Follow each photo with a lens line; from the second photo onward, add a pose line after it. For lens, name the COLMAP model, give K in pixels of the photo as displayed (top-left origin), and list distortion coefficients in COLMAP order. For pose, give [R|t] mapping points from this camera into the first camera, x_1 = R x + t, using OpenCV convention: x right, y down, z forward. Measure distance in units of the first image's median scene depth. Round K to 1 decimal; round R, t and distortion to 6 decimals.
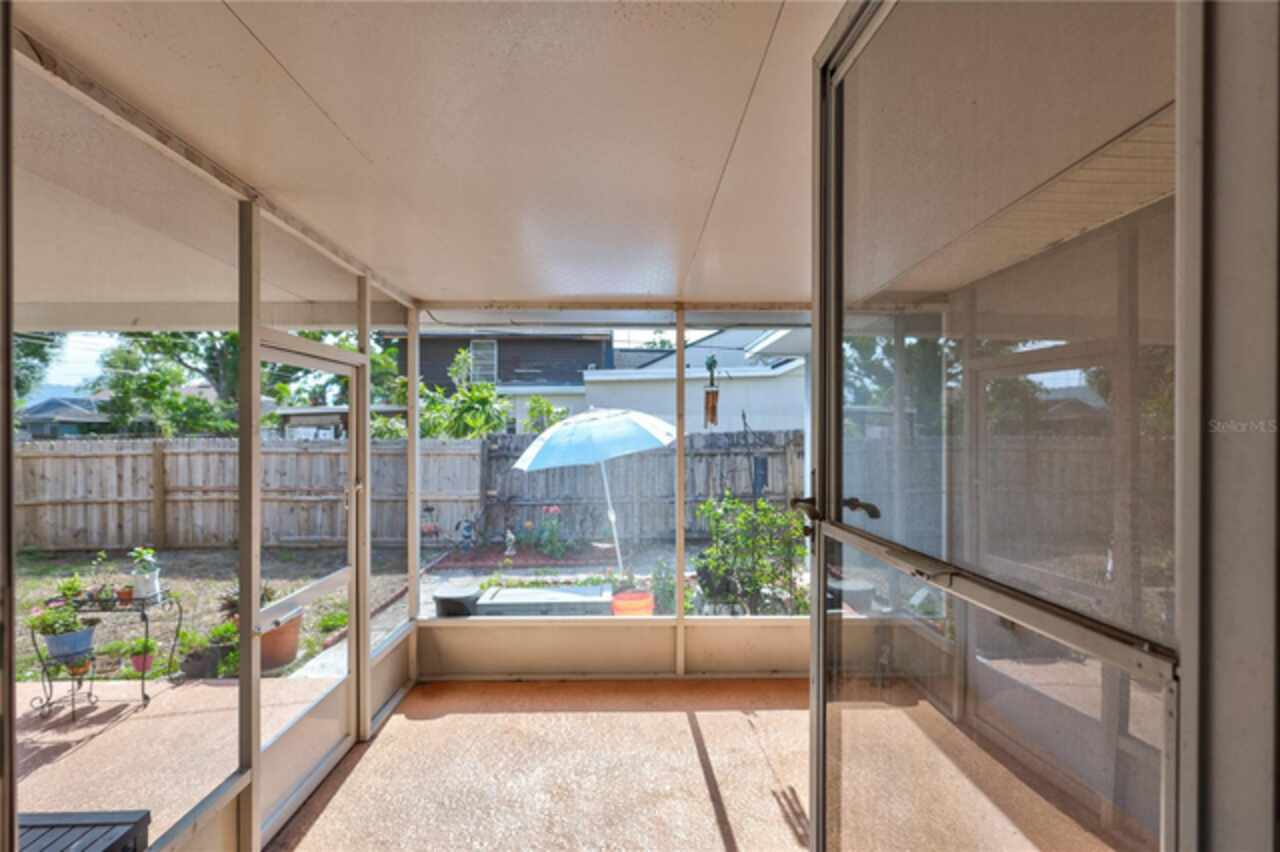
lens RADIAL K [[584.4, 0, 634.0], [0, 584.4, 430.4], [0, 0, 1]] dist [-0.002468, -0.000394]
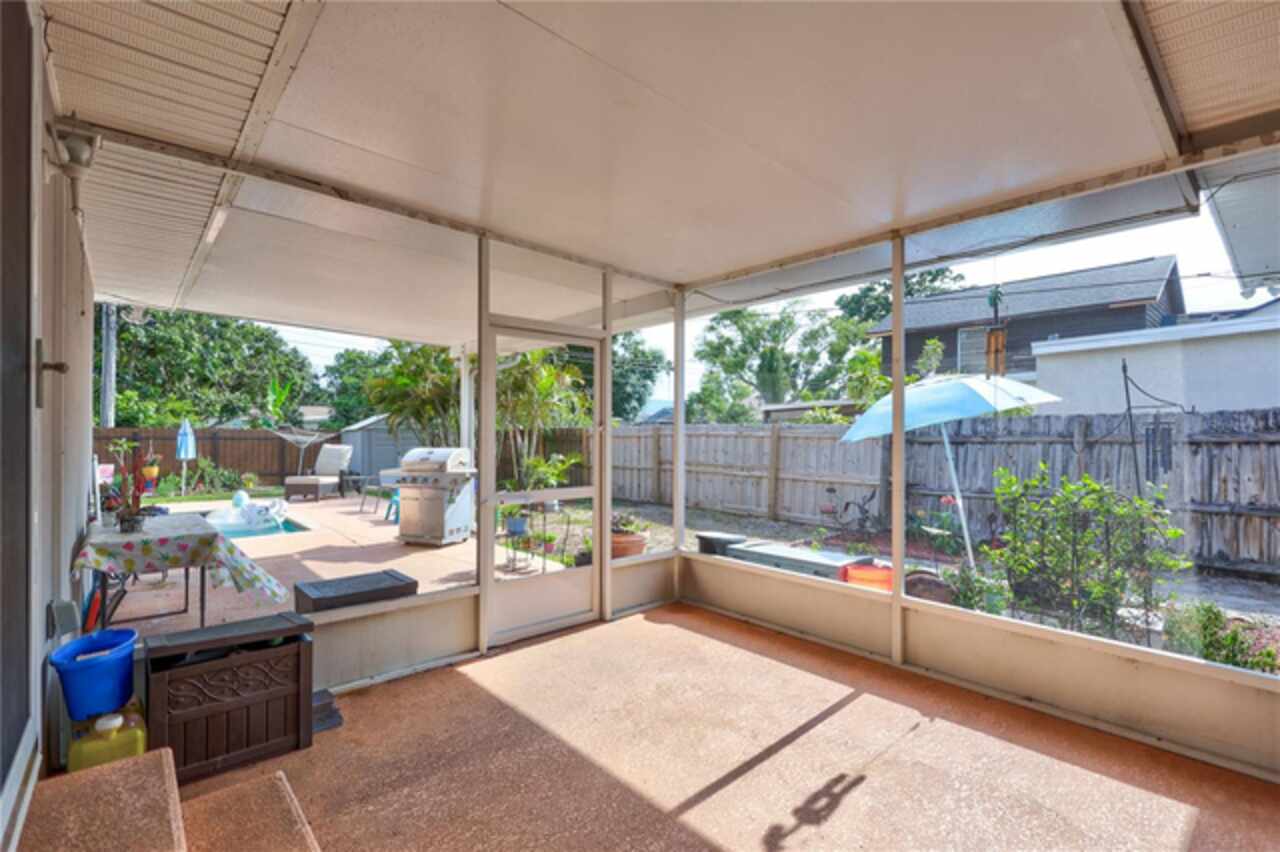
lens RADIAL K [[584.4, 0, 650.1], [0, 584.4, 428.4], [0, 0, 1]] dist [-0.002468, -0.000394]
pose [[0.655197, -0.003628, -0.755449, 0.239688], [-0.008685, 0.999886, -0.012335, 0.043342], [0.755408, 0.014643, 0.655091, 0.078165]]
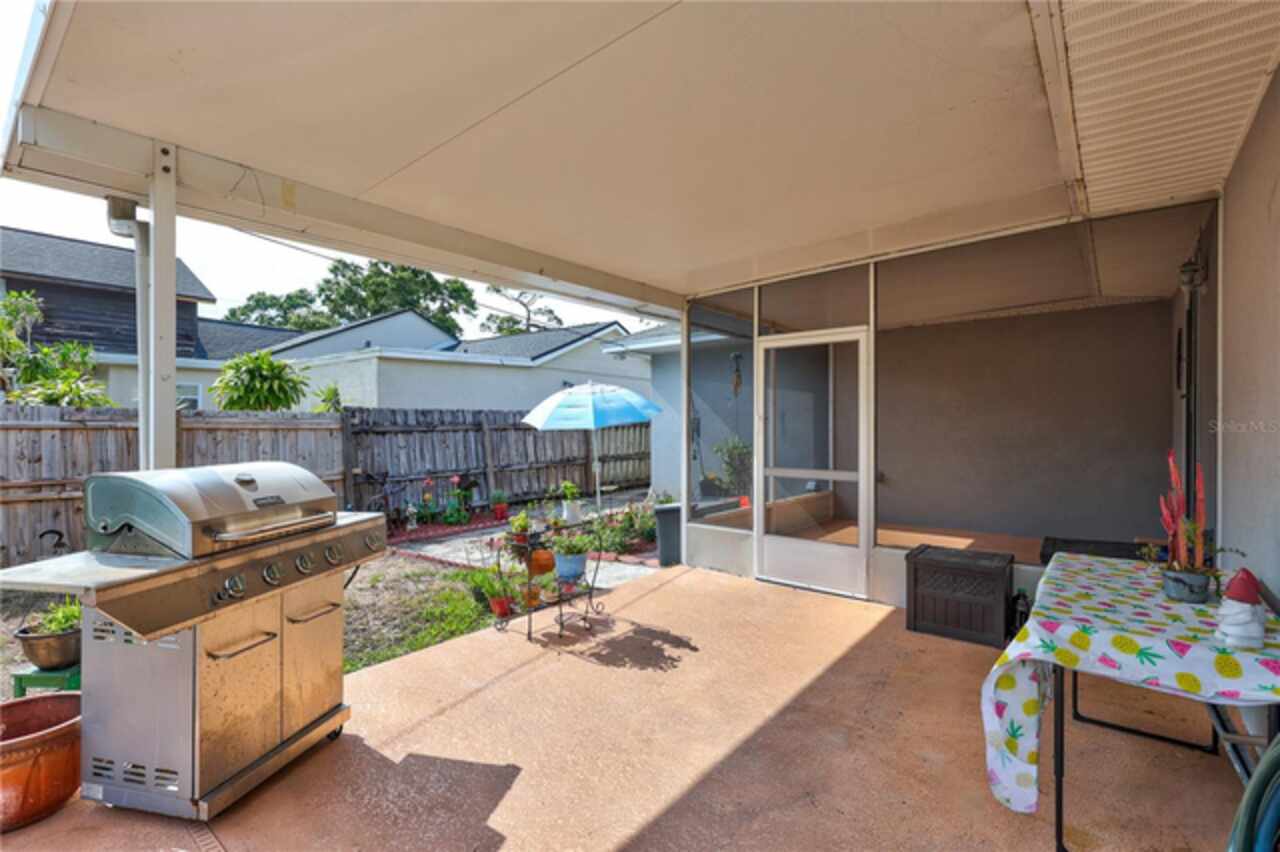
lens RADIAL K [[584.4, 0, 633.9], [0, 584.4, 426.4], [0, 0, 1]] dist [-0.002468, -0.000394]
pose [[0.642453, -0.000746, 0.766325, -0.731034], [0.002825, 0.999995, -0.001394, 0.043621], [-0.766320, 0.003060, 0.642452, 0.082789]]
